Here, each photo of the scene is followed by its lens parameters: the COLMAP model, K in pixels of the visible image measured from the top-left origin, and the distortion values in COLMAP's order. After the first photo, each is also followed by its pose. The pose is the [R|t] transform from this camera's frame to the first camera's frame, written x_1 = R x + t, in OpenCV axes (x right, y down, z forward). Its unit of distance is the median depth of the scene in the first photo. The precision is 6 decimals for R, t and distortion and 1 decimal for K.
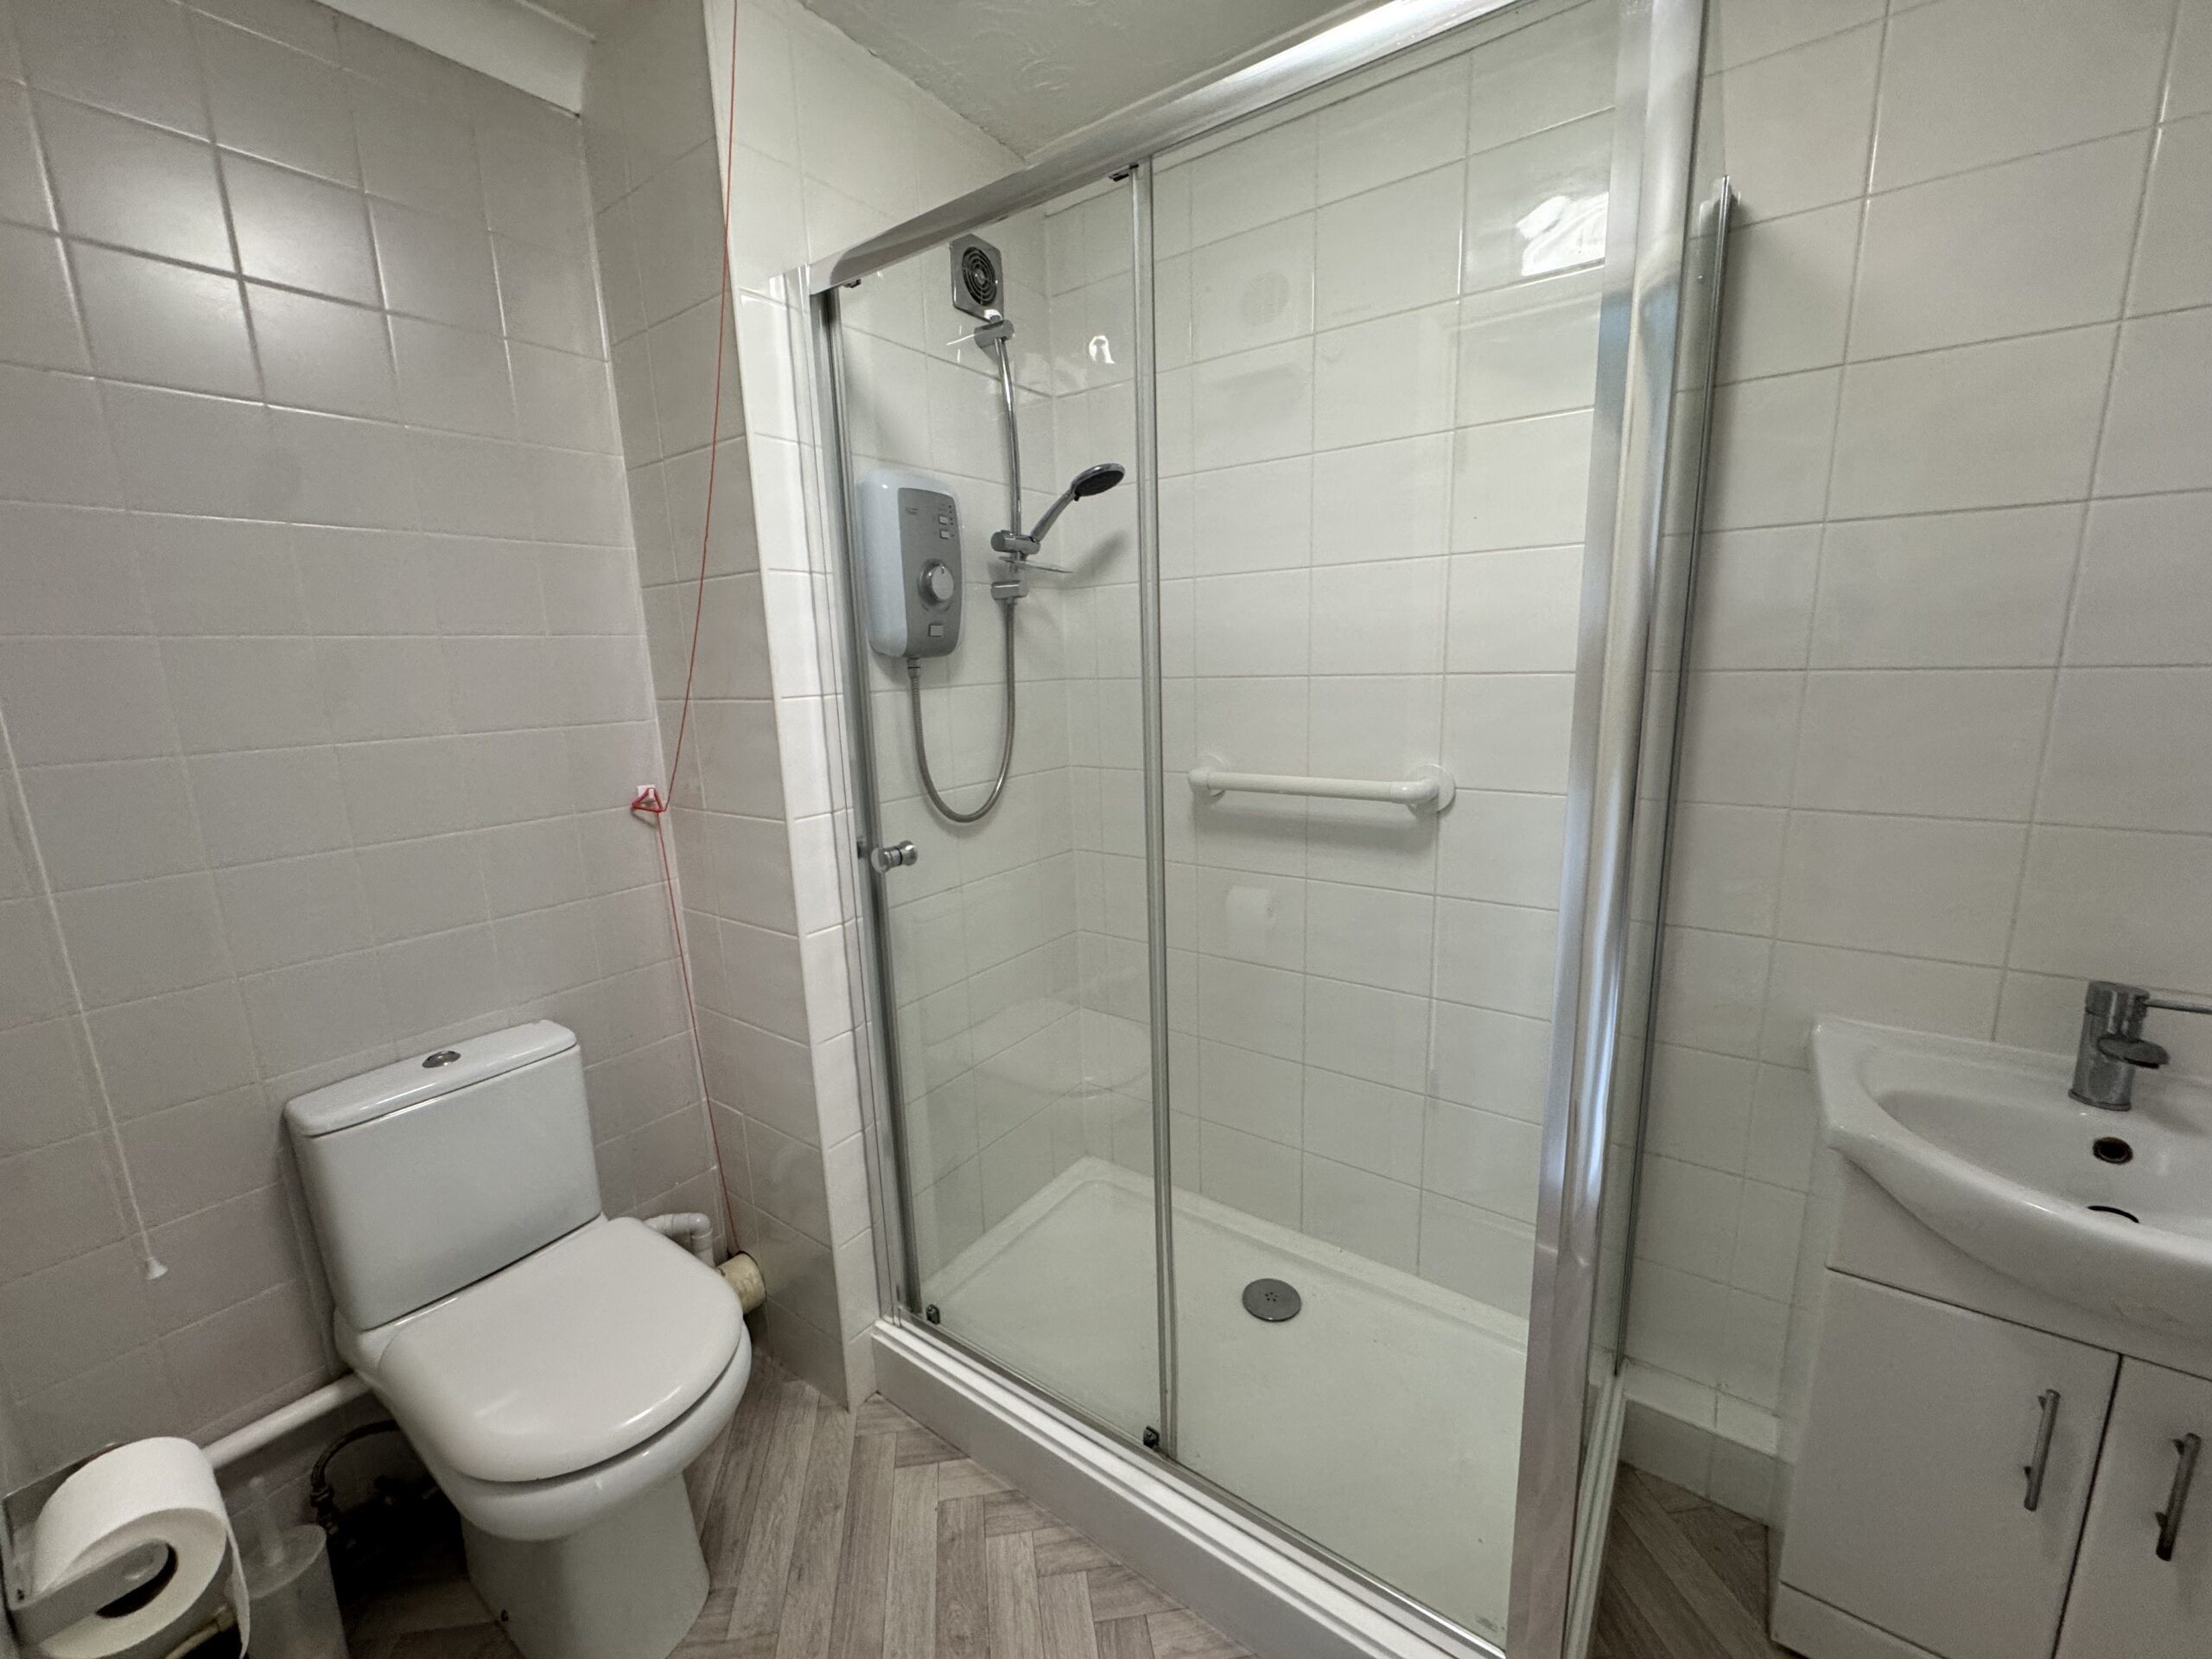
lens RADIAL K [[878.4, 0, 1103.8], [0, 878.4, 825.7], [0, 0, 1]] dist [-0.001879, -0.000331]
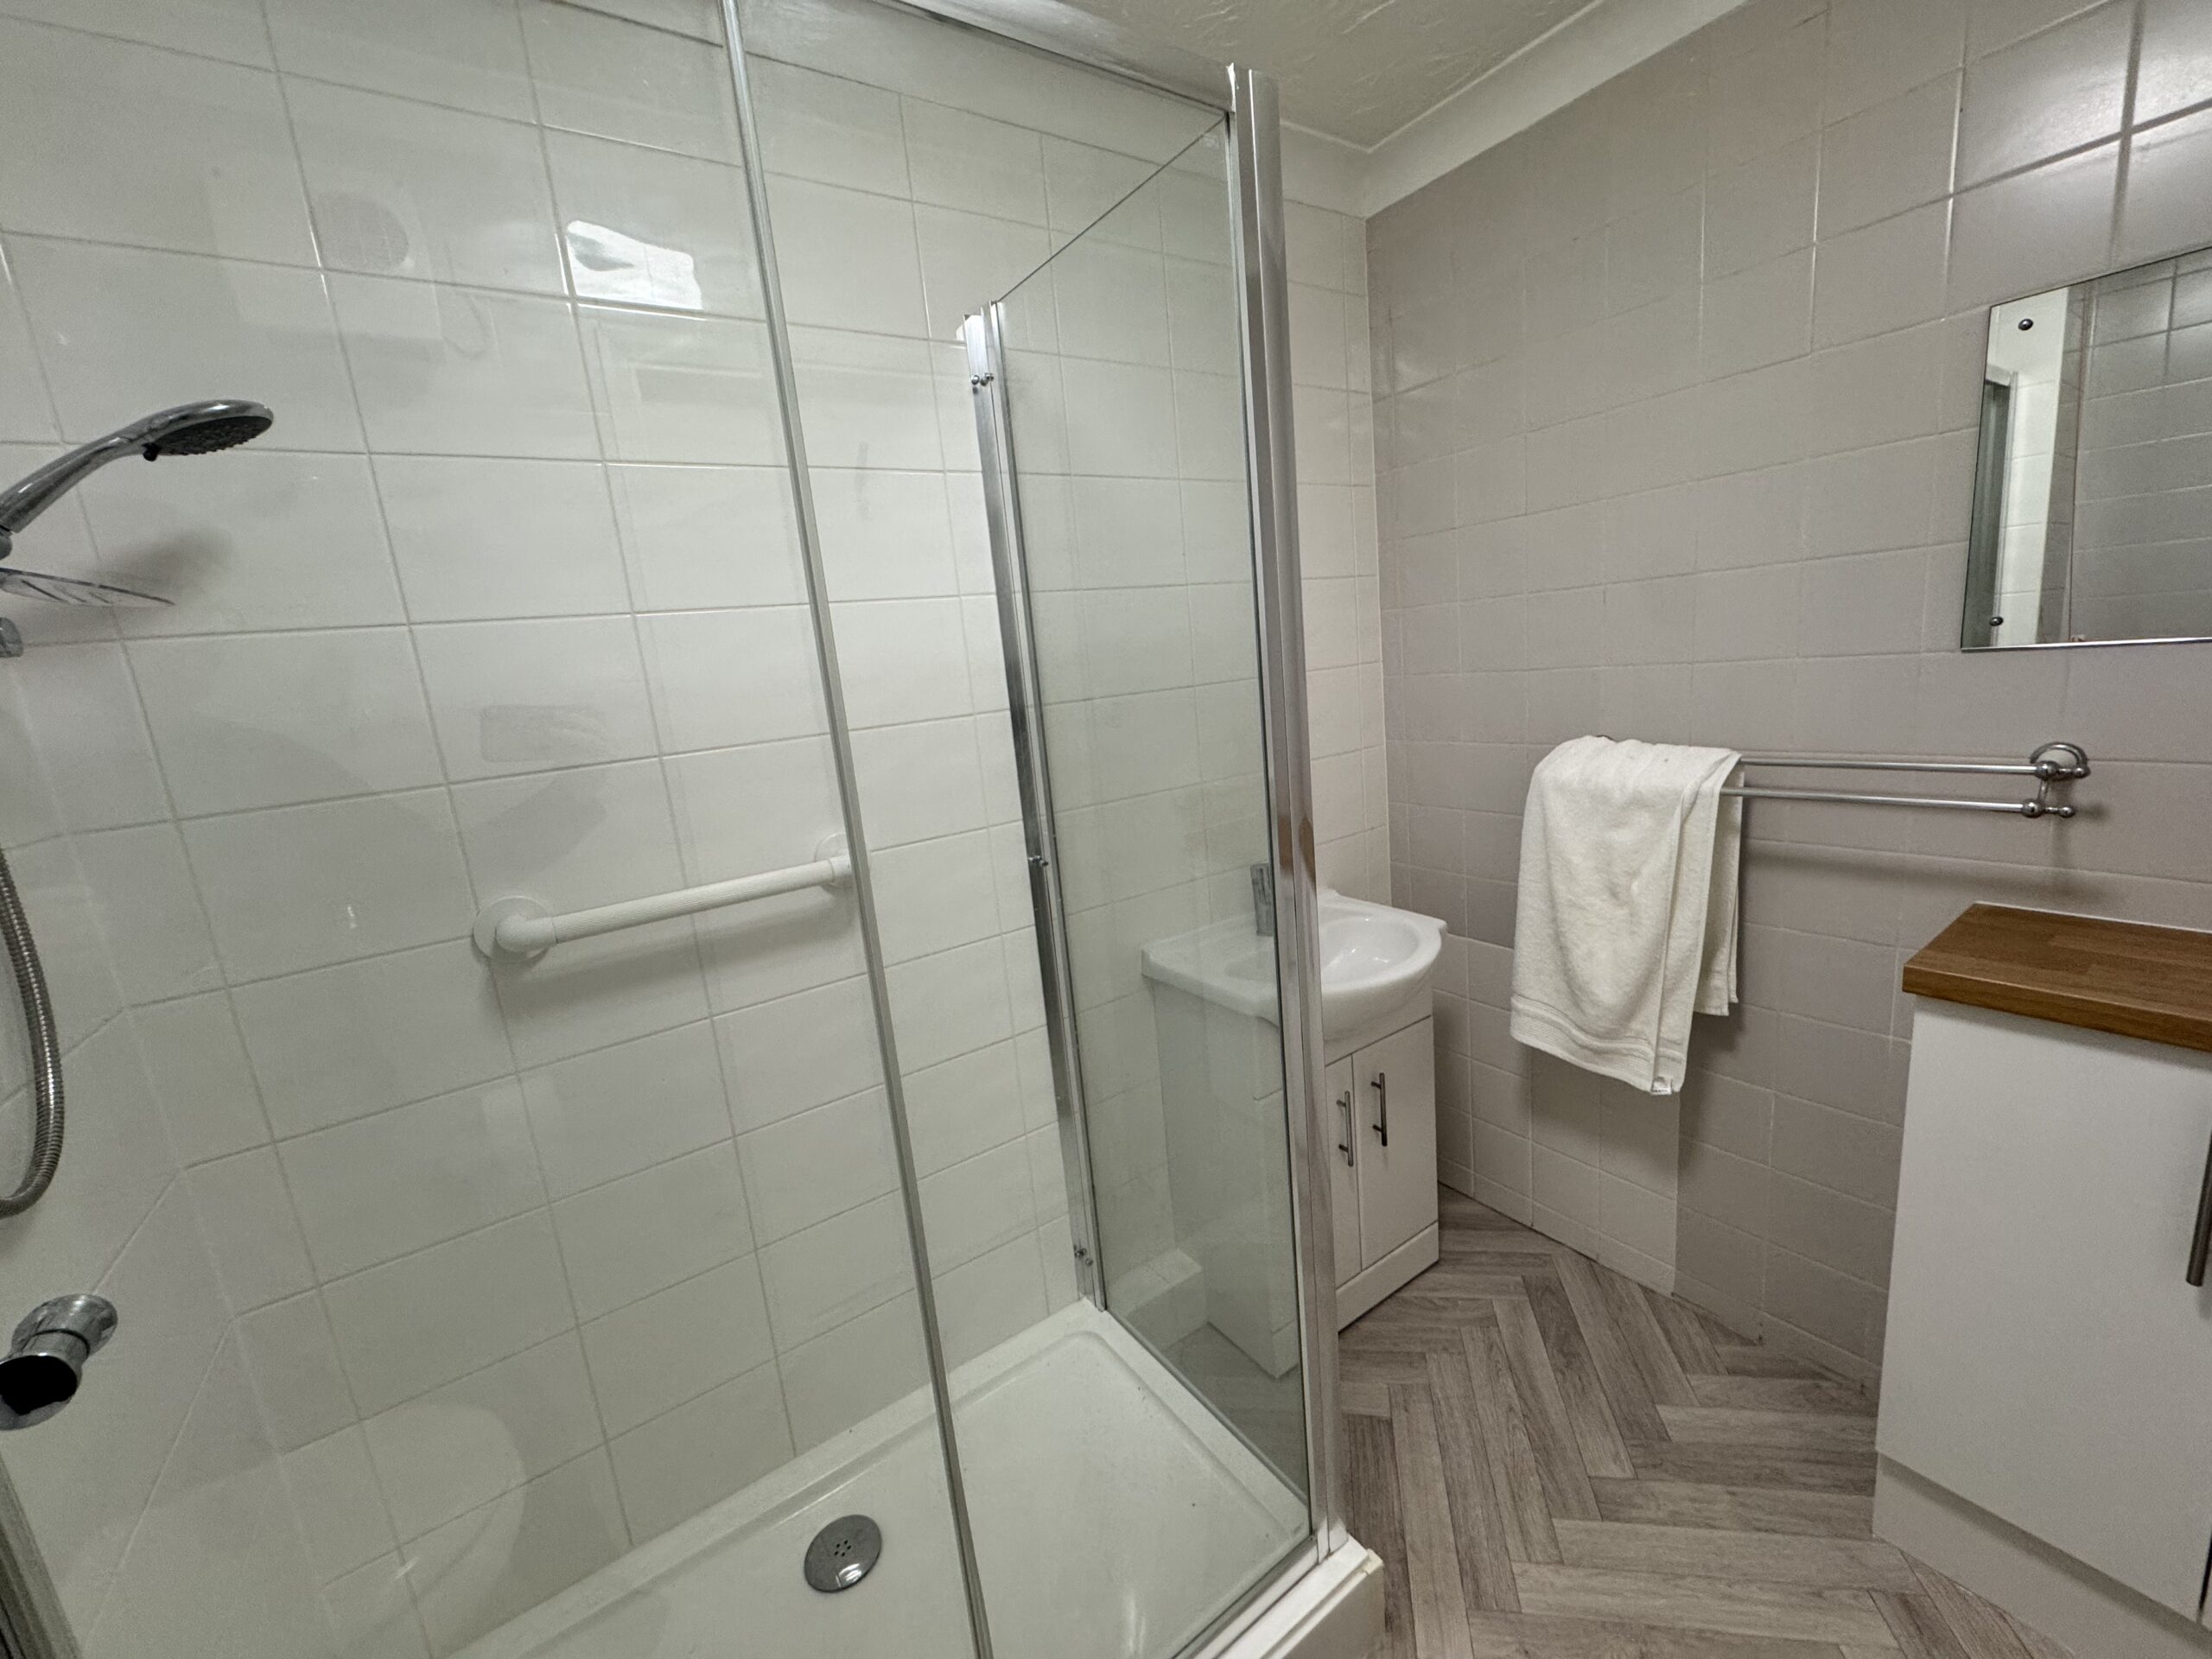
lens RADIAL K [[878.4, 0, 1103.8], [0, 878.4, 825.7], [0, 0, 1]] dist [-0.001879, -0.000331]
pose [[0.347874, -0.187768, 0.918546, -0.311347], [0.265497, 0.959364, 0.095563, -0.080634], [-0.899163, 0.210628, 0.383590, 0.366903]]
